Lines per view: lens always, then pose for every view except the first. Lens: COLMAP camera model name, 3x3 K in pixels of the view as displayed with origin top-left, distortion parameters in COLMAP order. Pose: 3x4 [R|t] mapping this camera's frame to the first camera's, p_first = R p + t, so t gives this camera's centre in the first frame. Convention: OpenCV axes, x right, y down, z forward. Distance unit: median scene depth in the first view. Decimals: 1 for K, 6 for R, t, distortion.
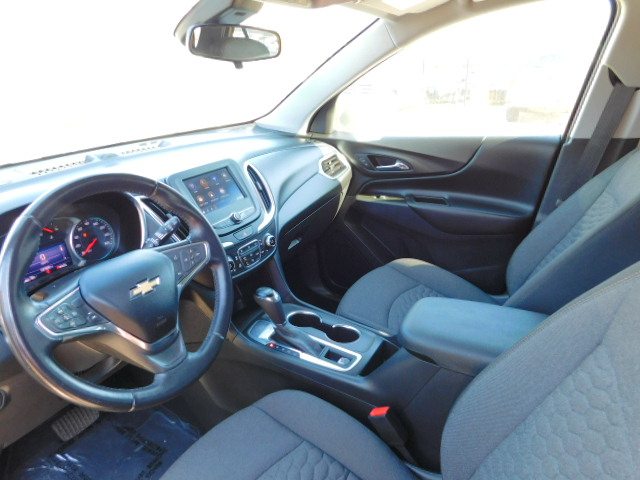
lens RADIAL K [[421.8, 0, 323.7], [0, 421.8, 242.8], [0, 0, 1]] dist [-0.068108, 0.051914]
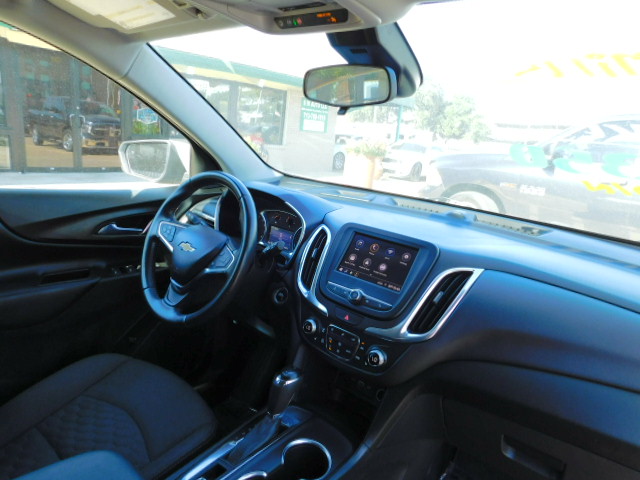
lens RADIAL K [[421.8, 0, 320.2], [0, 421.8, 238.4], [0, 0, 1]] dist [-0.068108, 0.051914]
pose [[-0.197695, 0.248638, -0.948206, 0.385287], [-0.461599, 0.829728, 0.313812, -0.264439], [0.864779, 0.499730, -0.049262, 0.652962]]
